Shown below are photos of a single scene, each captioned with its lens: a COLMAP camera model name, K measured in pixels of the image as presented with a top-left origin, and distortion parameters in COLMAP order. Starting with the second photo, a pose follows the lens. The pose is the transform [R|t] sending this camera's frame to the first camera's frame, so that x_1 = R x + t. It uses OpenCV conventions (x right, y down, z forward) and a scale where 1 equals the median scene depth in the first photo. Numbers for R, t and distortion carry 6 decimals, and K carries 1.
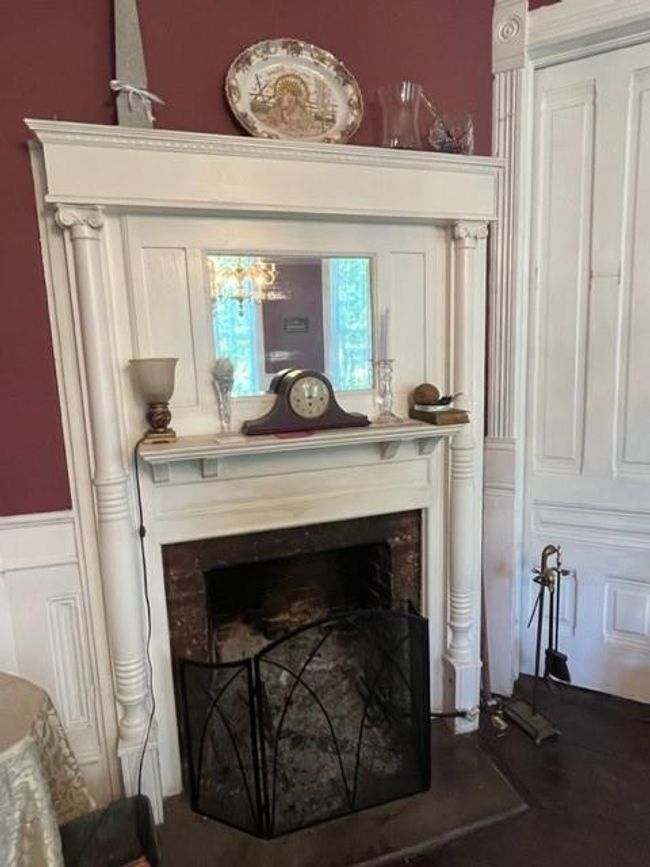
lens RADIAL K [[536.6, 0, 325.0], [0, 536.6, 433.5], [0, 0, 1]] dist [-0.000471, 0.003224]
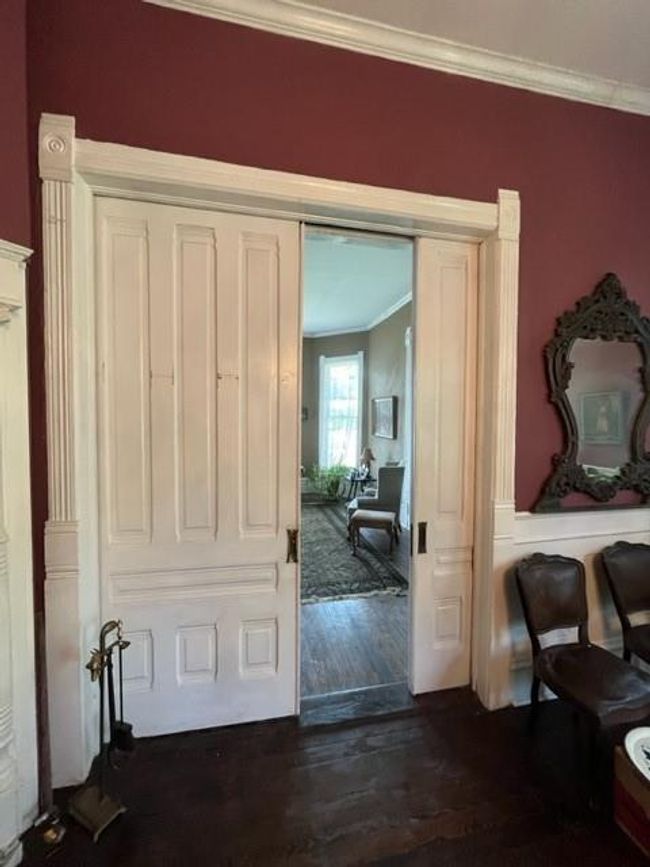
lens RADIAL K [[349.7, 0, 325.0], [0, 349.7, 433.5], [0, 0, 1]] dist [-0.000261, 0.000046]
pose [[0.785381, 0.015009, 0.618830, 0.321206], [0.059846, 0.993182, -0.100041, -0.063166], [-0.616112, 0.115605, 0.779128, 0.168062]]
